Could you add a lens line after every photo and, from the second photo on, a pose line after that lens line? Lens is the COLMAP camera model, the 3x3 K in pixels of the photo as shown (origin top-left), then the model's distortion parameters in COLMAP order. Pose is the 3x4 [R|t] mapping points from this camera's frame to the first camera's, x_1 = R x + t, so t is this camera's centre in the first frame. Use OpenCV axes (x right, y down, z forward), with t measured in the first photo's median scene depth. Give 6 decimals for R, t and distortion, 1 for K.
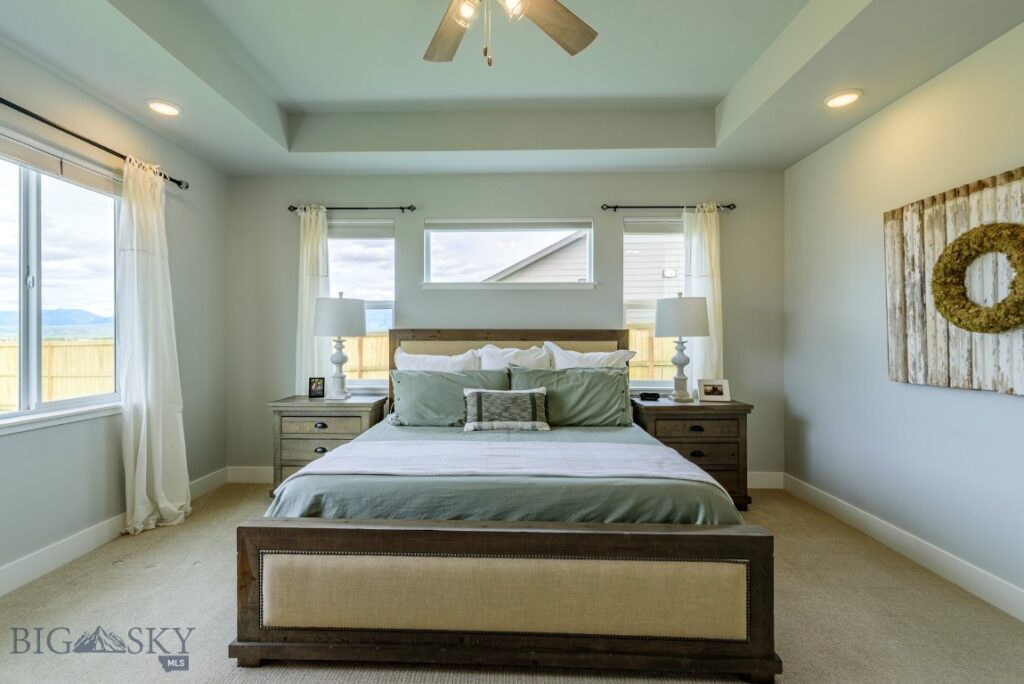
lens RADIAL K [[457.2, 0, 497.3], [0, 457.2, 337.9], [0, 0, 1]] dist [0.001120, 0.000087]
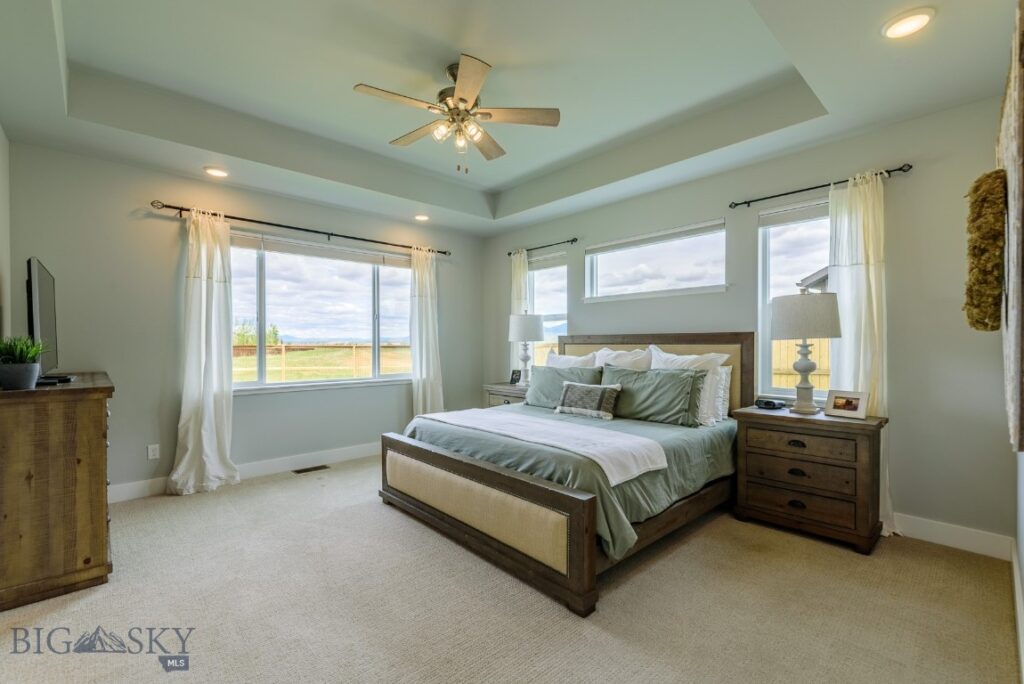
lens RADIAL K [[443.3, 0, 503.3], [0, 443.3, 343.5], [0, 0, 1]] dist [0.000839, -0.000088]
pose [[0.695714, -0.003441, -0.718310, 0.744498], [0.005197, 0.999986, 0.000243, 0.002901], [0.718300, -0.003902, 0.695723, 0.001494]]
